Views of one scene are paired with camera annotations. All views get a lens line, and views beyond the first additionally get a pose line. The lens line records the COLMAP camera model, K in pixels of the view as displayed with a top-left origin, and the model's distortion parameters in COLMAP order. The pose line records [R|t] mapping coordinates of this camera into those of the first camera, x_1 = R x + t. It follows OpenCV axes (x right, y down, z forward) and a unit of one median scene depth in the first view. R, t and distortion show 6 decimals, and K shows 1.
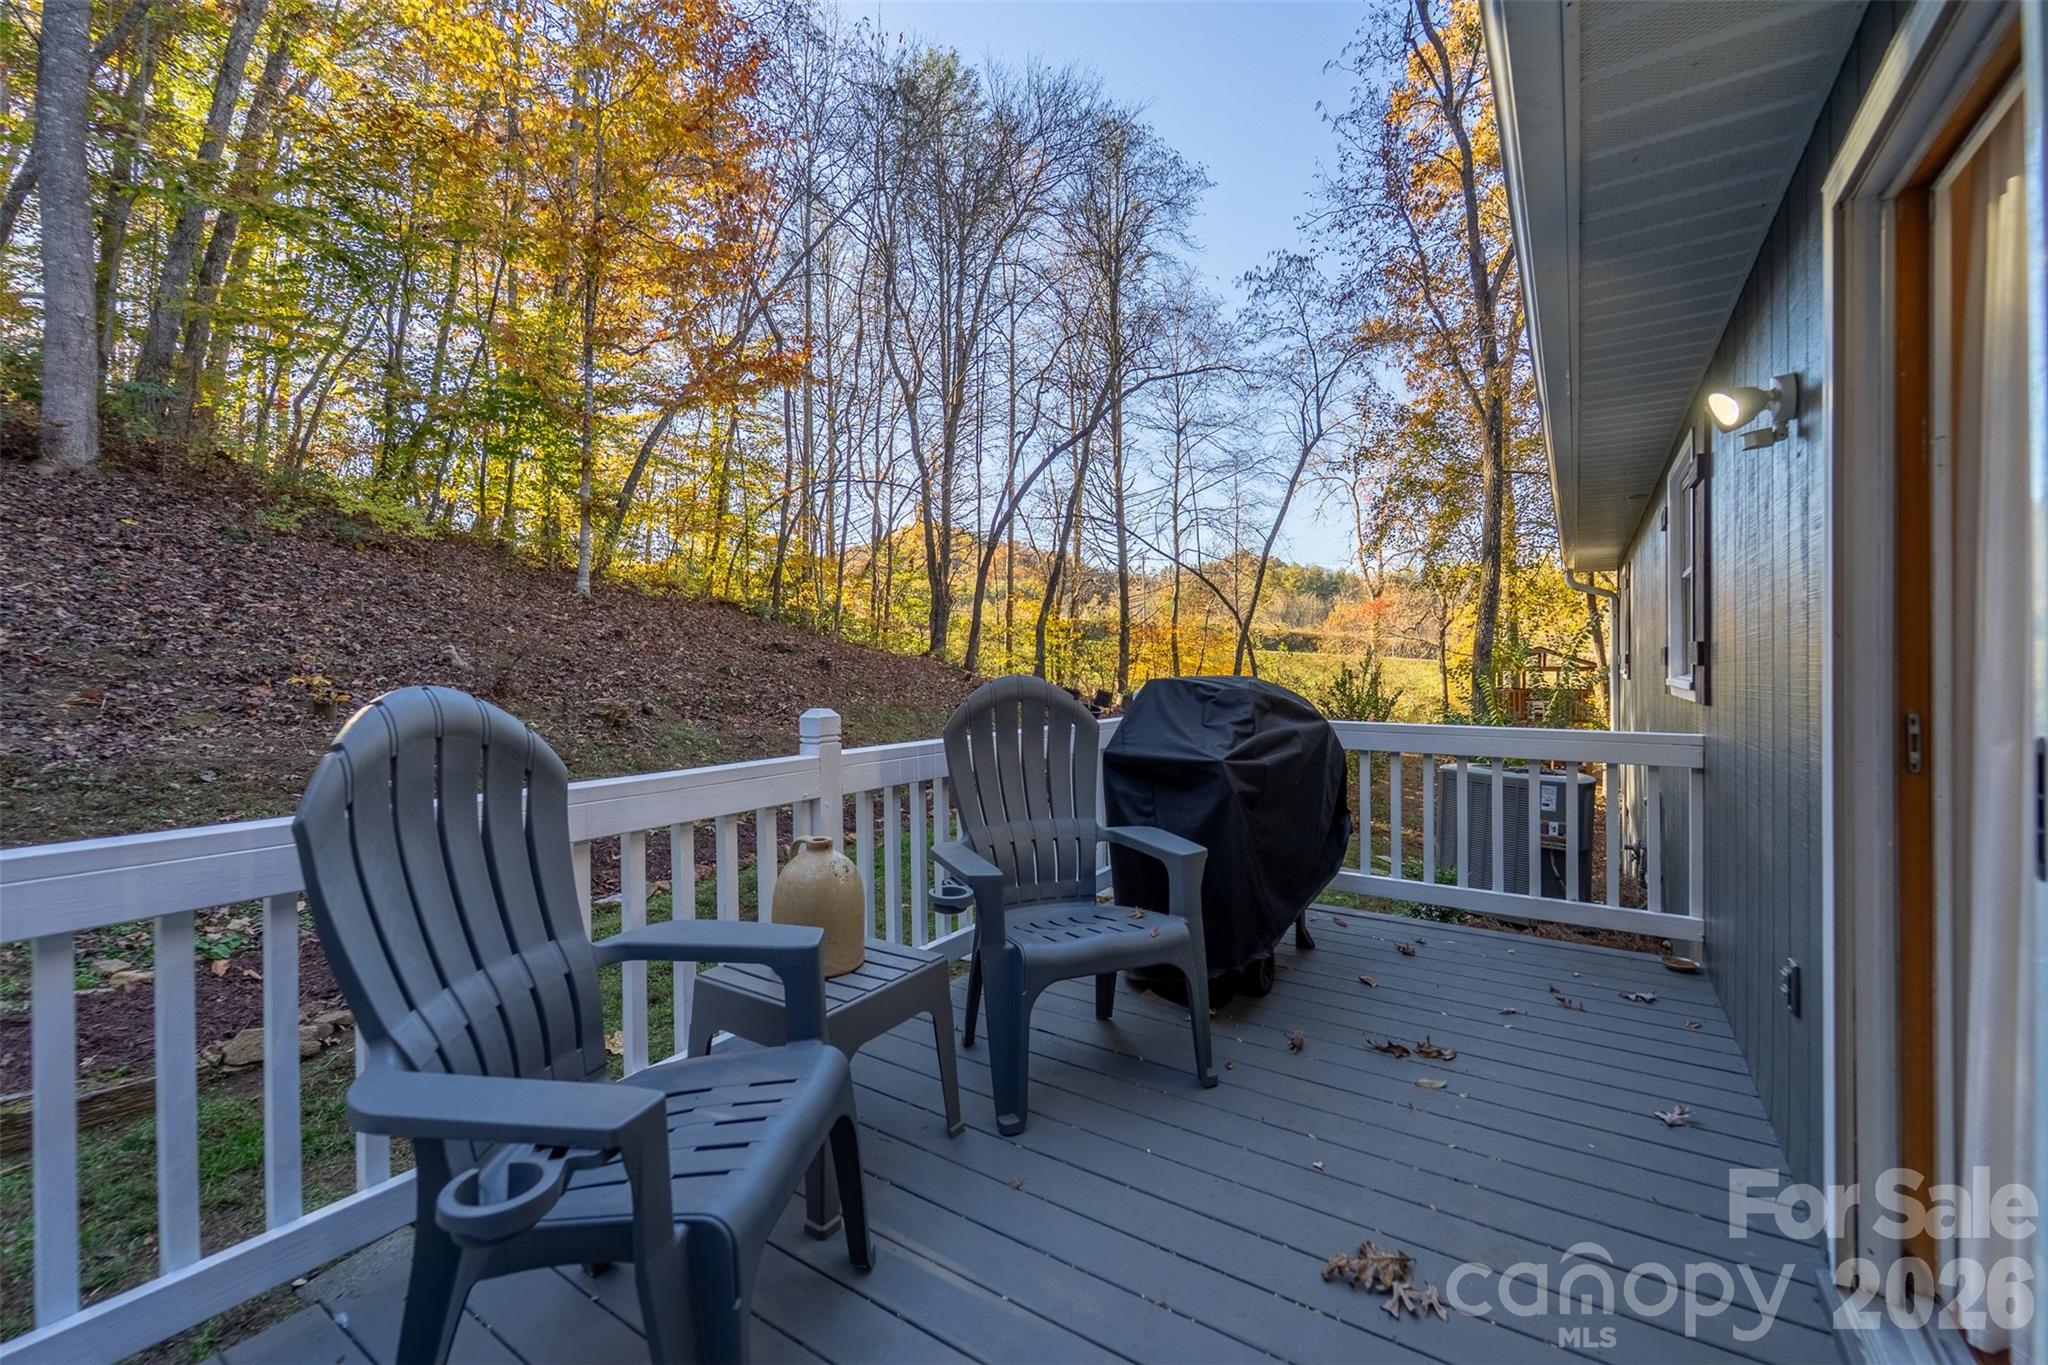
lens RADIAL K [[842.2, 0, 1025.5], [0, 842.2, 671.4], [0, 0, 1]] dist [-0.000633, -0.000850]
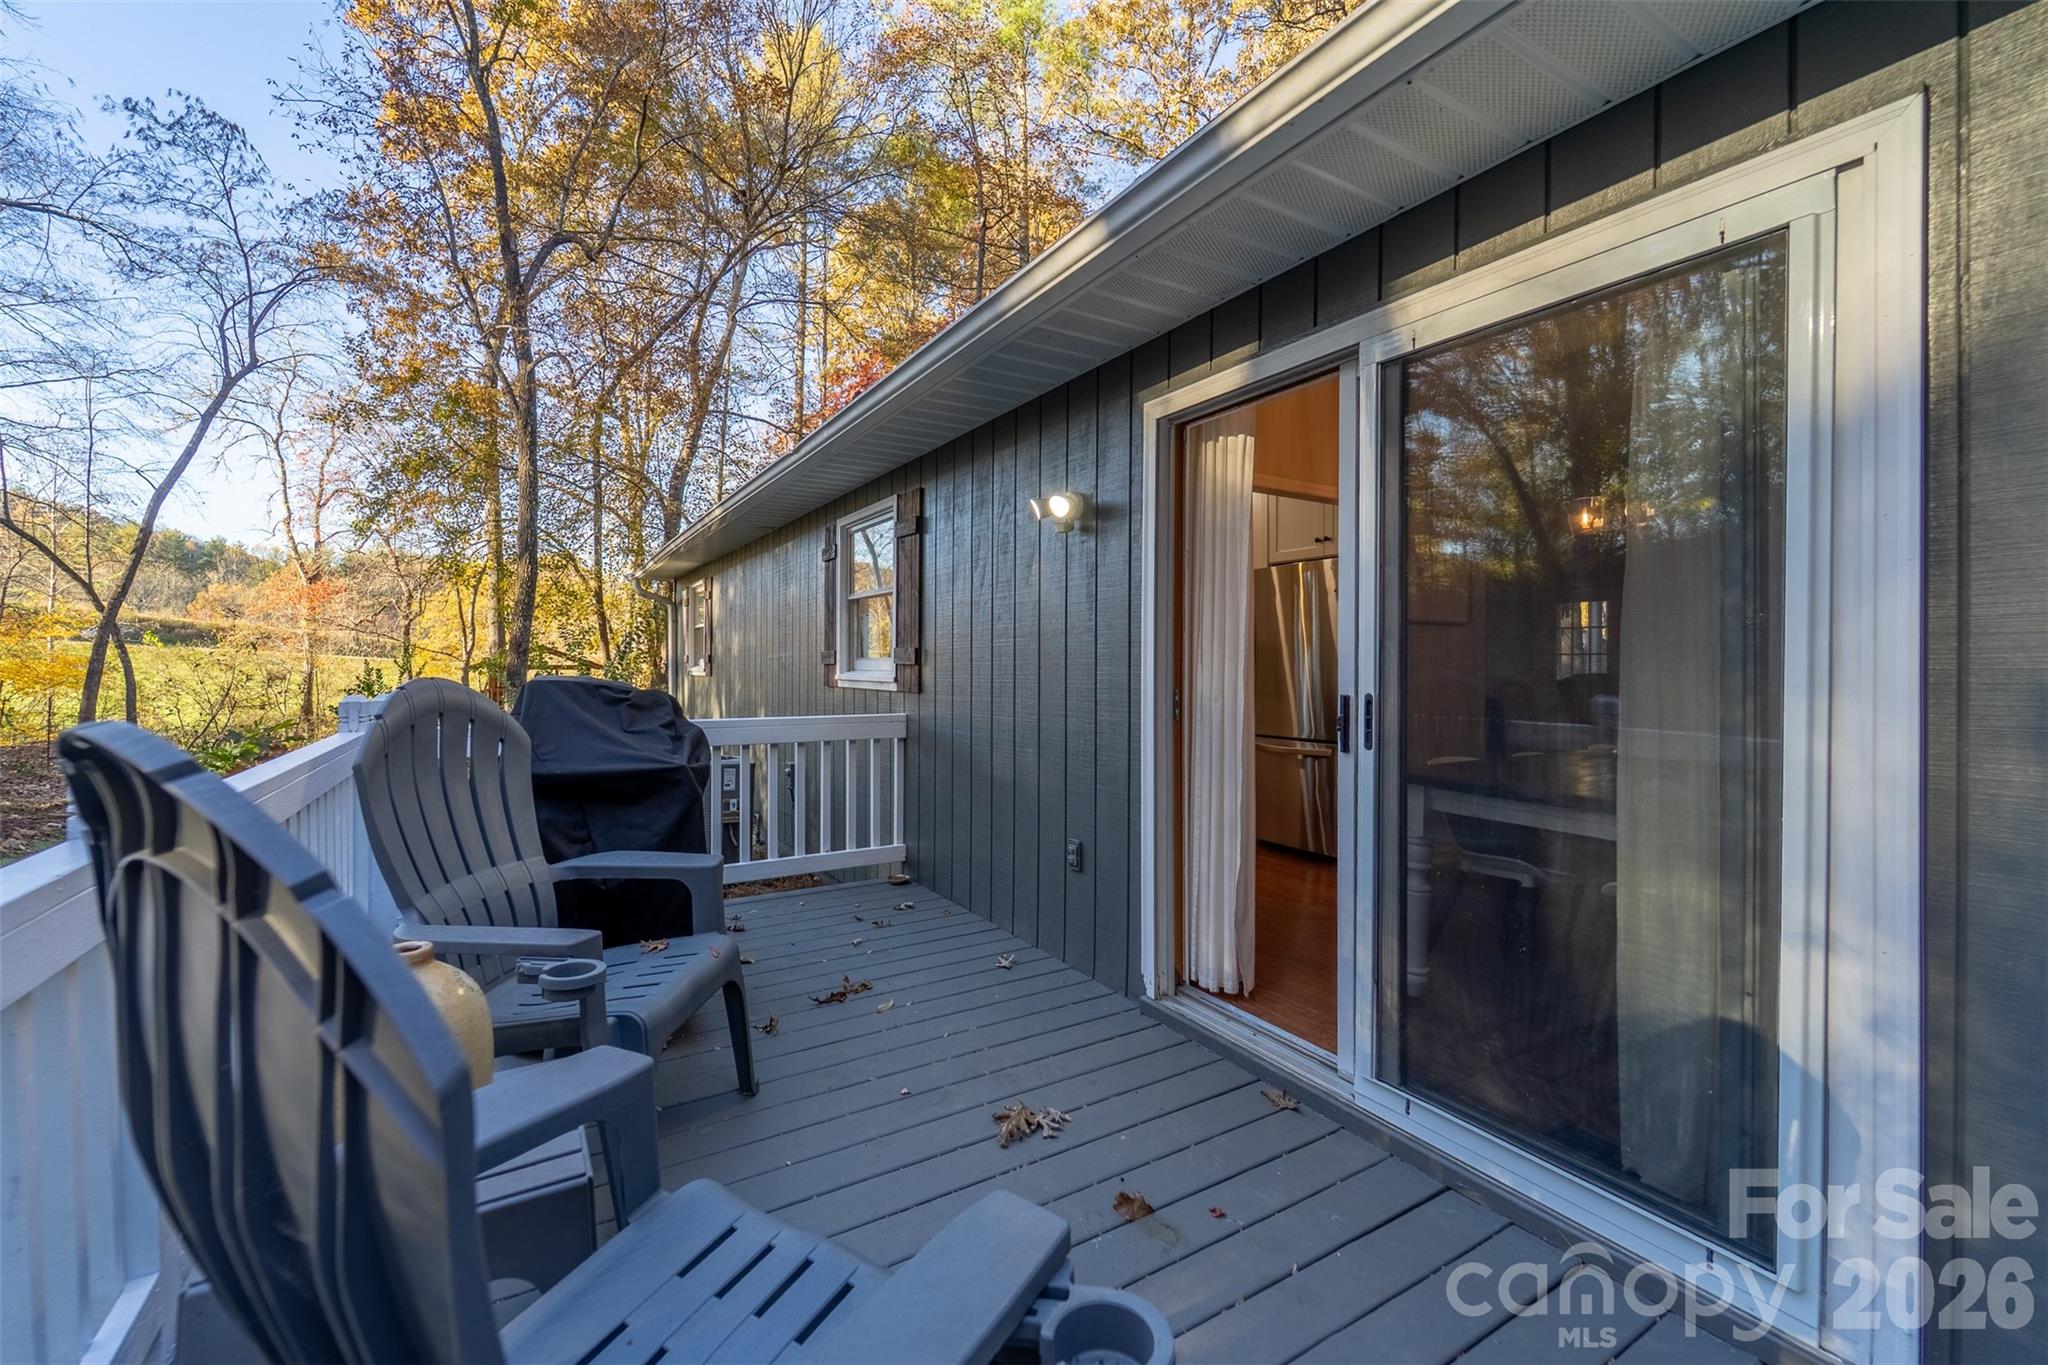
lens RADIAL K [[842.2, 0, 1027.6], [0, 842.2, 677.7], [0, 0, 1]] dist [-0.000633, -0.000850]
pose [[0.422601, -0.012833, 0.906225, -0.377588], [0.004154, 0.999917, 0.012223, -0.002599], [-0.906307, -0.001401, 0.422619, 0.207560]]
